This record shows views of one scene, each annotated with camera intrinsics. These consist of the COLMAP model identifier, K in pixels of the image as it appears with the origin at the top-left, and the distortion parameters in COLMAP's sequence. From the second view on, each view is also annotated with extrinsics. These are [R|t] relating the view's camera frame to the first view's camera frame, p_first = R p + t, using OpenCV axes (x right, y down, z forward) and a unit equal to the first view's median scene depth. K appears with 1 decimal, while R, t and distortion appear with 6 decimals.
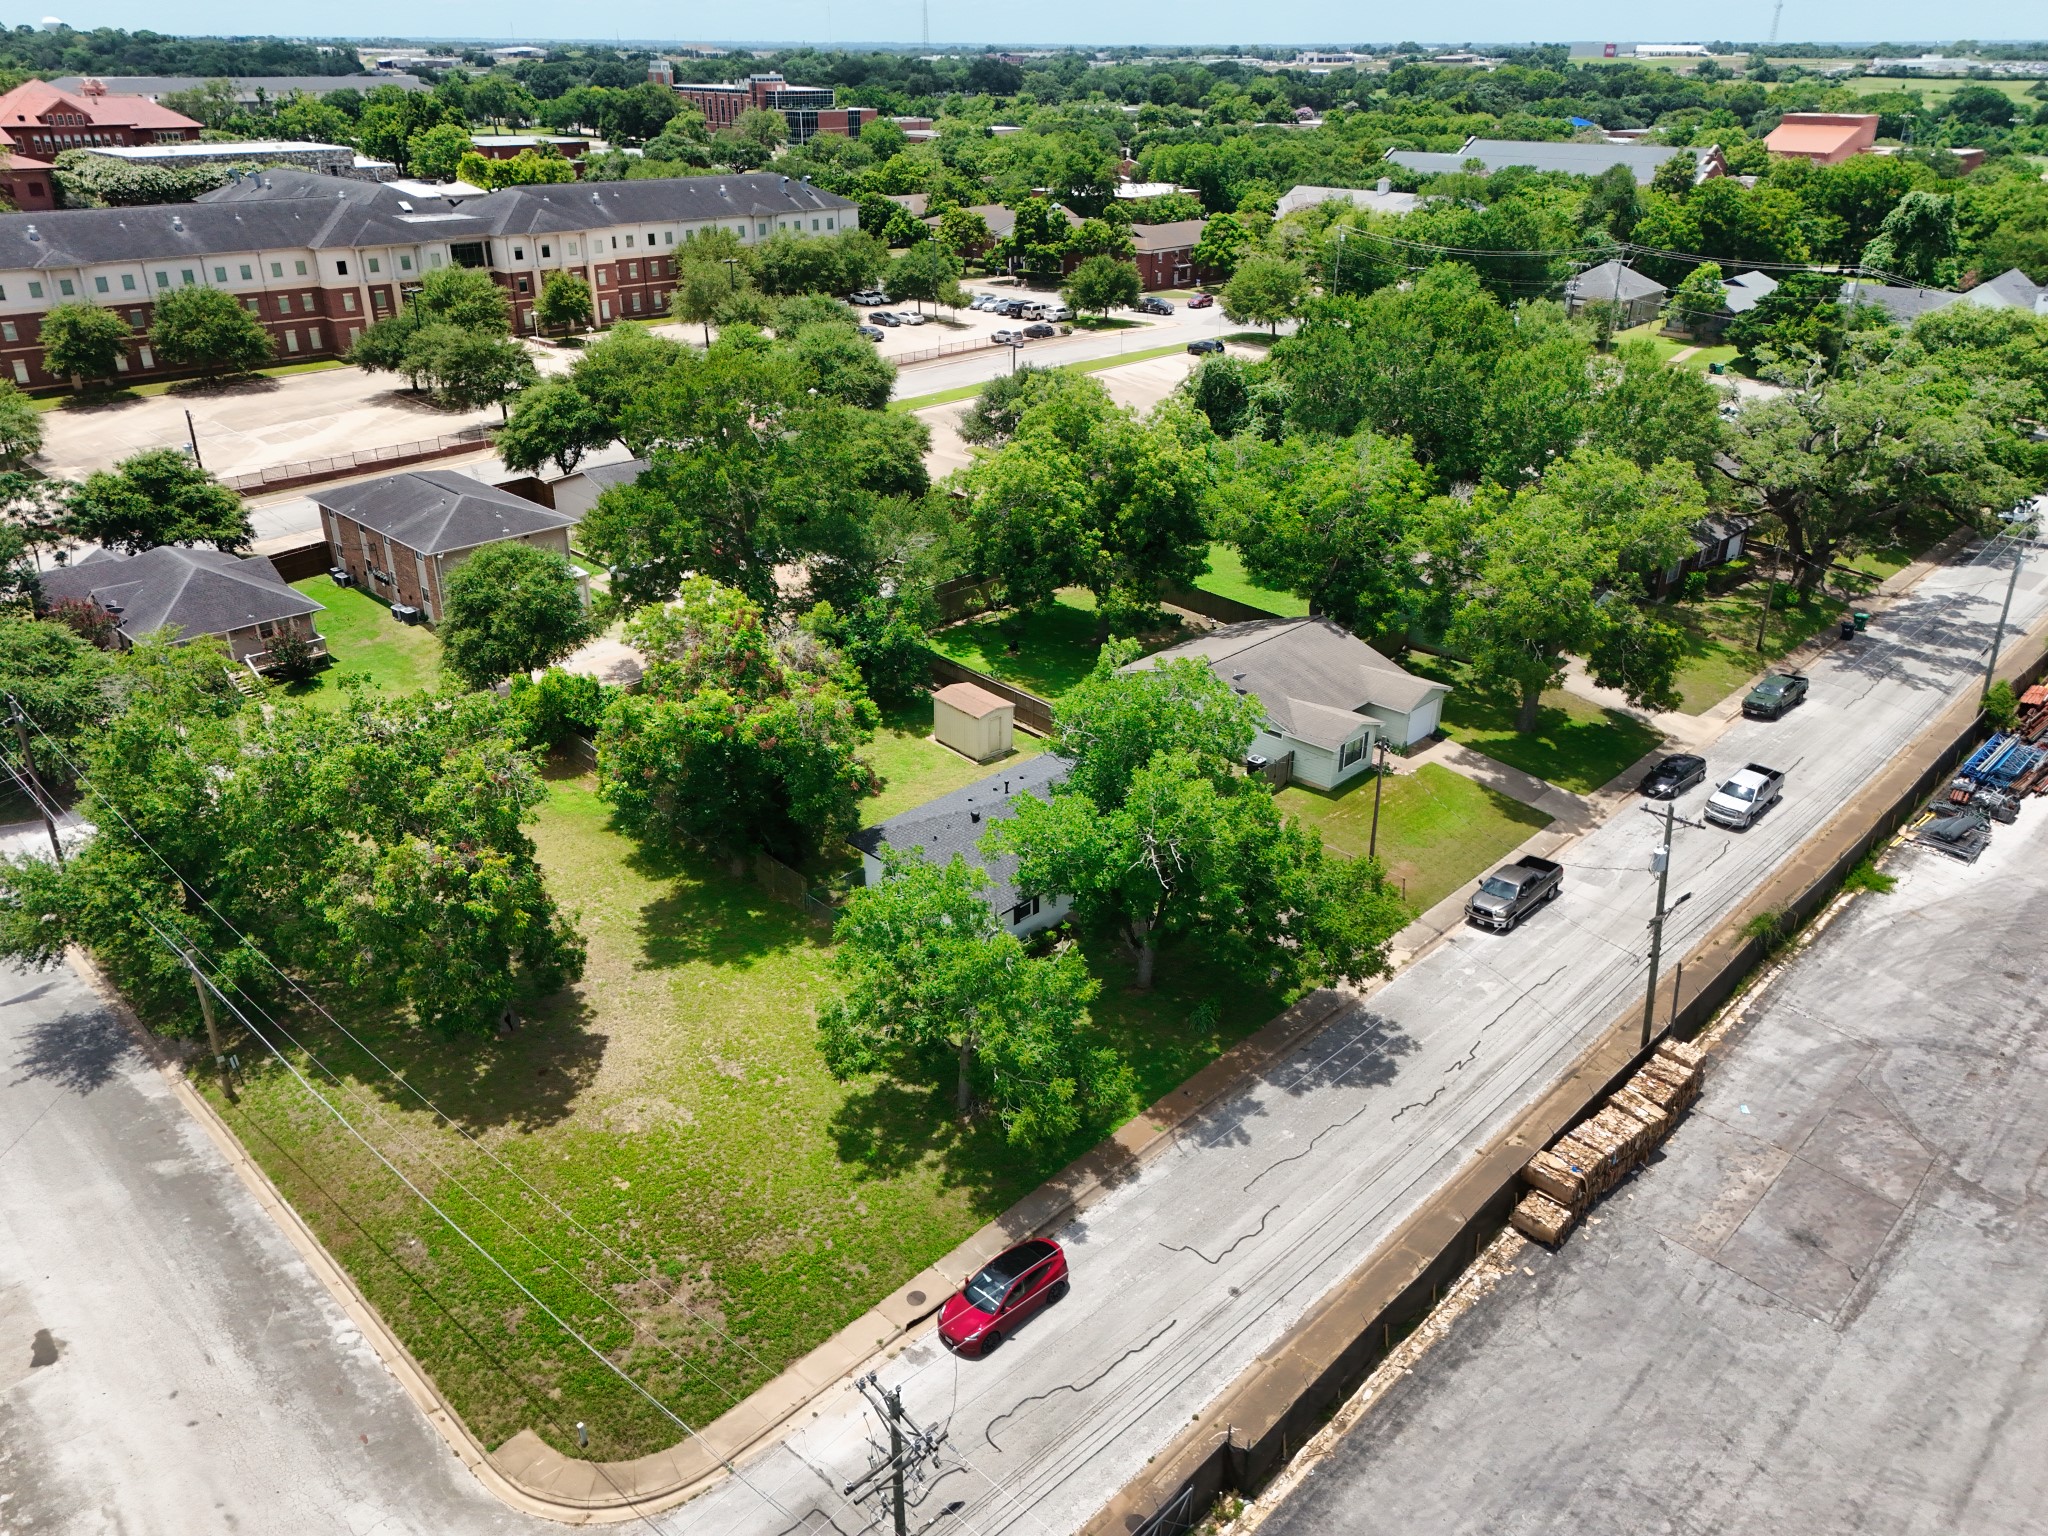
lens RADIAL K [[1498.3, 0, 1013.6], [0, 1498.3, 765.4], [0, 0, 1]] dist [0.054870, -0.039643]
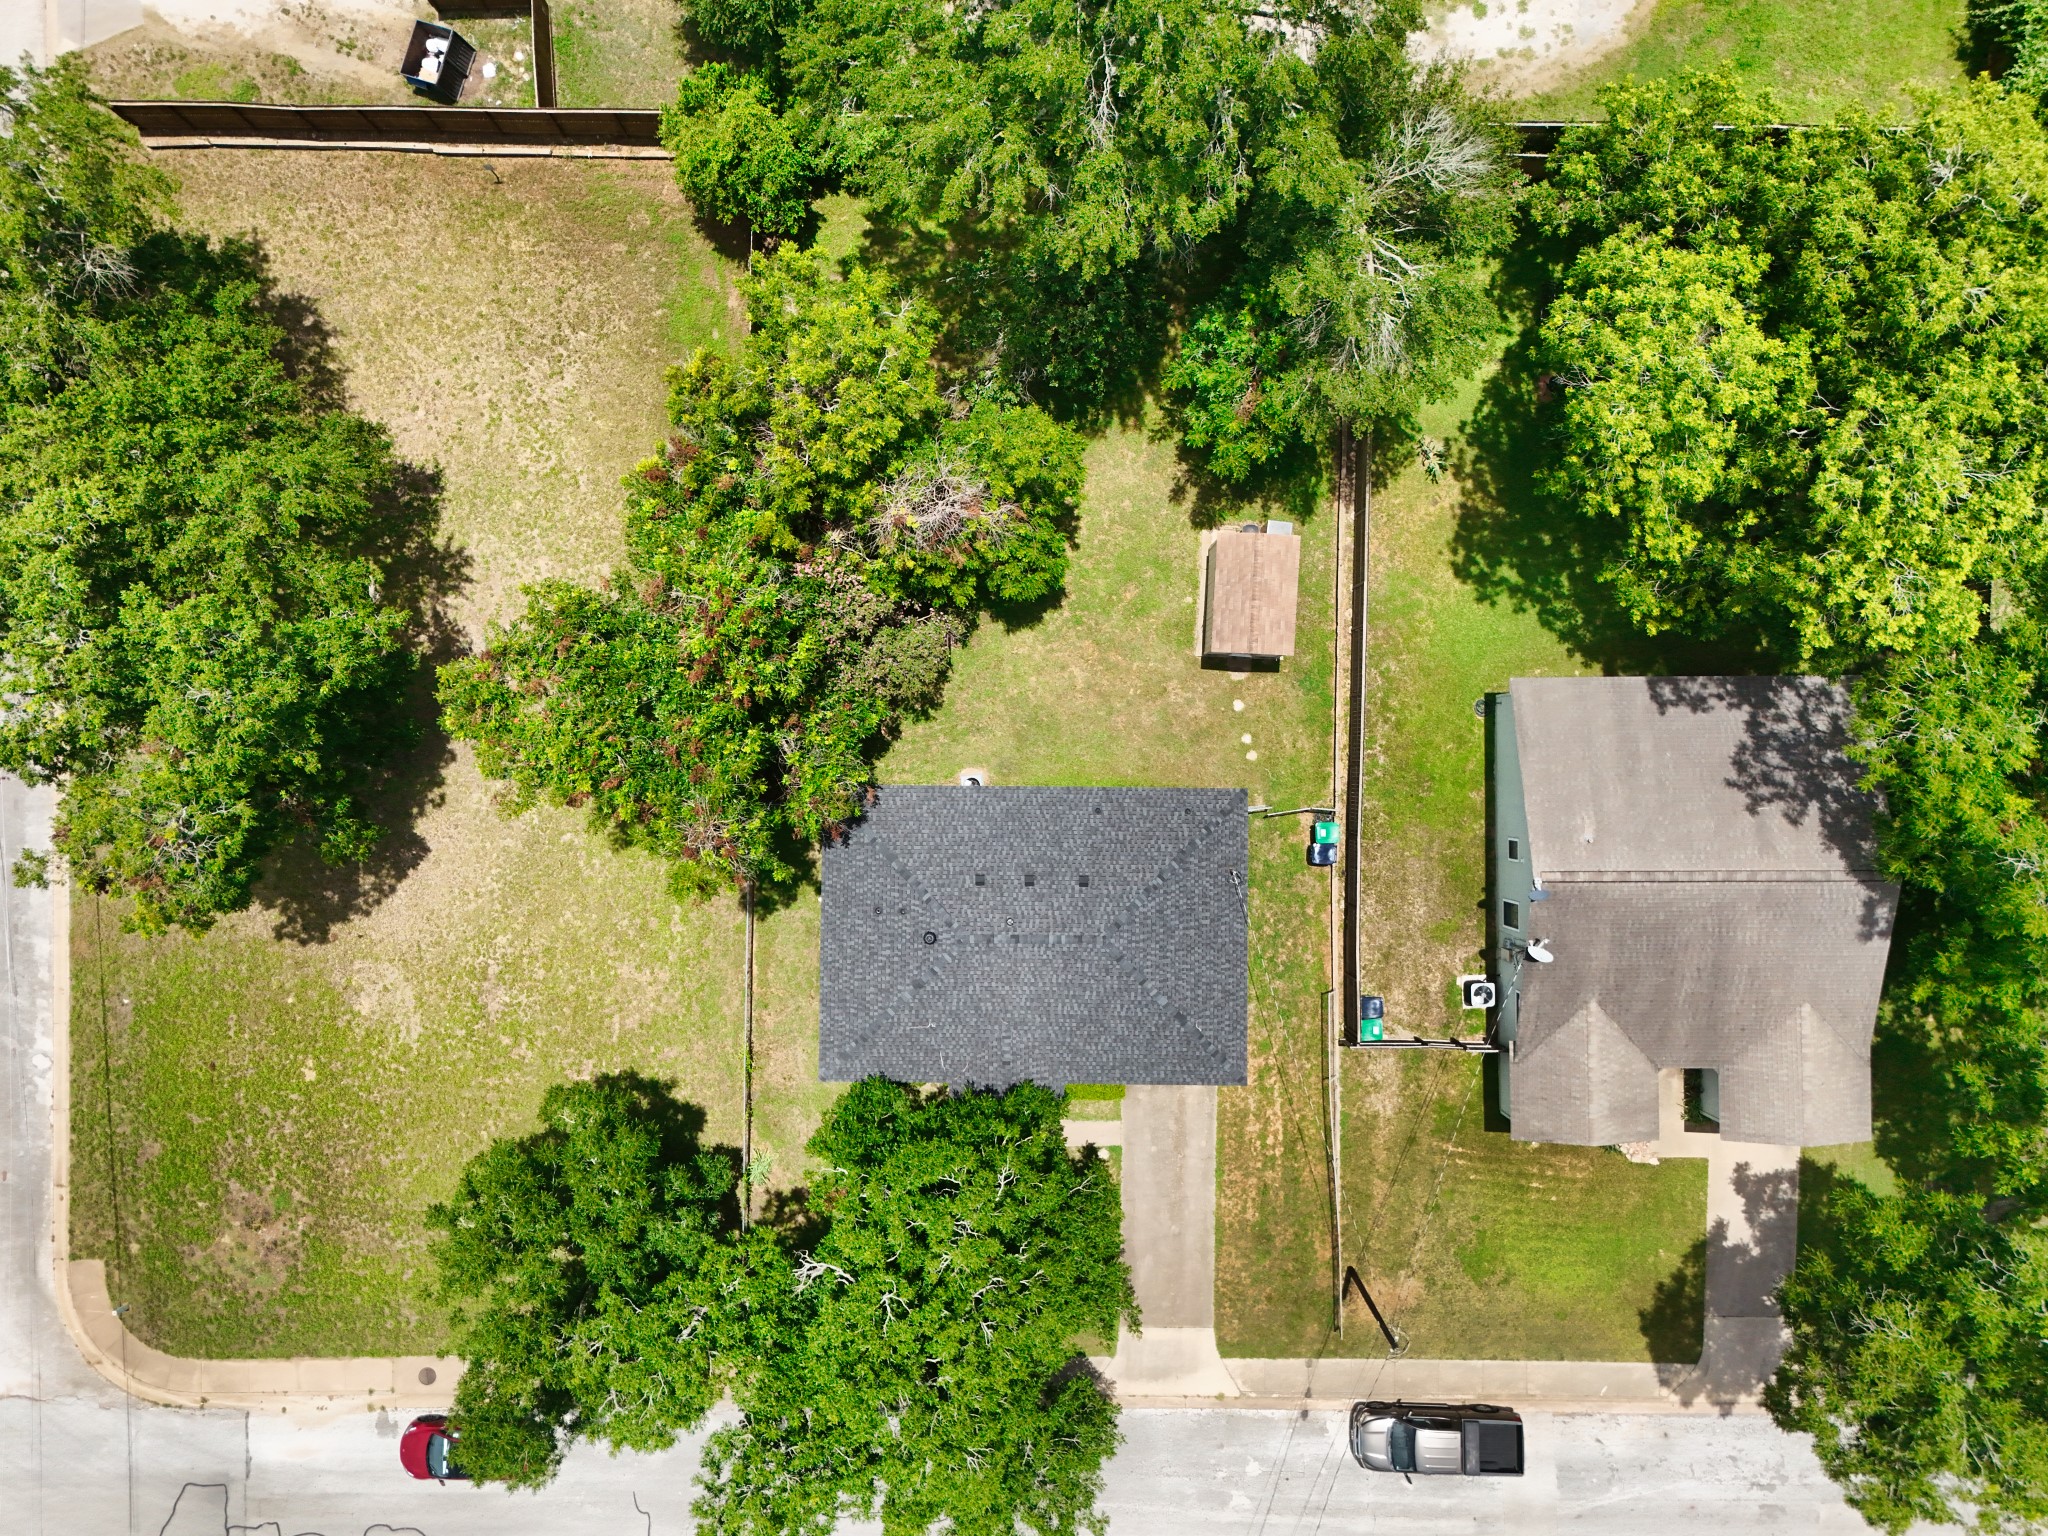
lens RADIAL K [[1498.3, 0, 1025.9], [0, 1498.3, 763.4], [0, 0, 1]] dist [0.054870, -0.039643]
pose [[0.703987, 0.710187, -0.006067, -0.040041], [-0.304530, 0.309566, 0.900794, -0.542587], [0.641611, -0.632300, 0.434204, 0.641169]]
